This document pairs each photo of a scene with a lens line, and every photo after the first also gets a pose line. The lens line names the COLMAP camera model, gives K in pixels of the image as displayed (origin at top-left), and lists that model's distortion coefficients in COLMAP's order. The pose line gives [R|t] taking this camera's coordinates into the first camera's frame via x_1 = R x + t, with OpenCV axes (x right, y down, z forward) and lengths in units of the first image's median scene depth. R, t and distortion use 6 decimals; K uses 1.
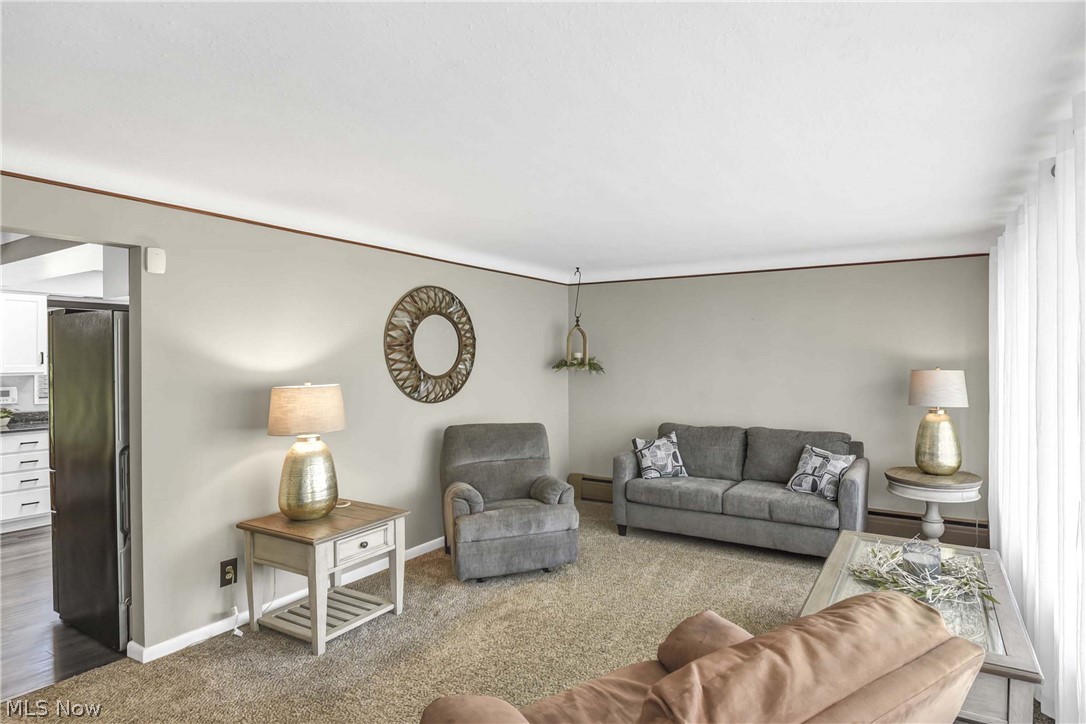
lens RADIAL K [[497.1, 0, 549.4], [0, 497.1, 363.0], [0, 0, 1]] dist [-0.019087, -0.000278]
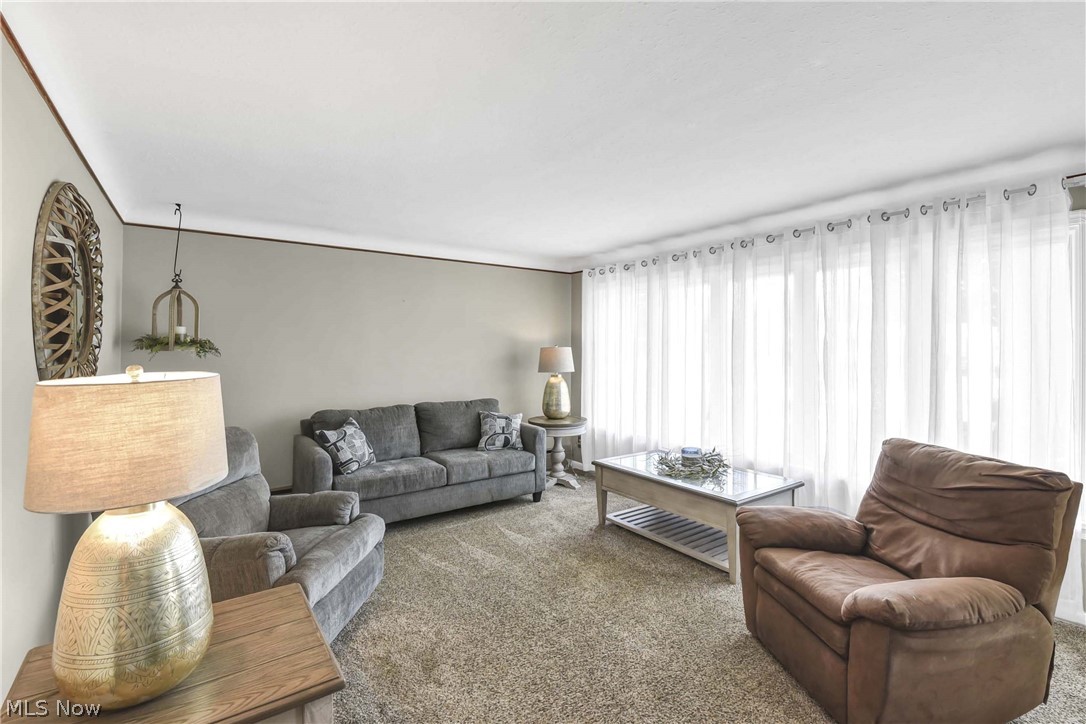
lens RADIAL K [[497.1, 0, 546.1], [0, 497.1, 339.5], [0, 0, 1]] dist [-0.019087, -0.000278]
pose [[0.430865, 0.014491, 0.902300, -0.539124], [0.002844, 0.999844, -0.017416, 0.017157], [-0.902412, 0.010070, 0.430757, 0.382083]]
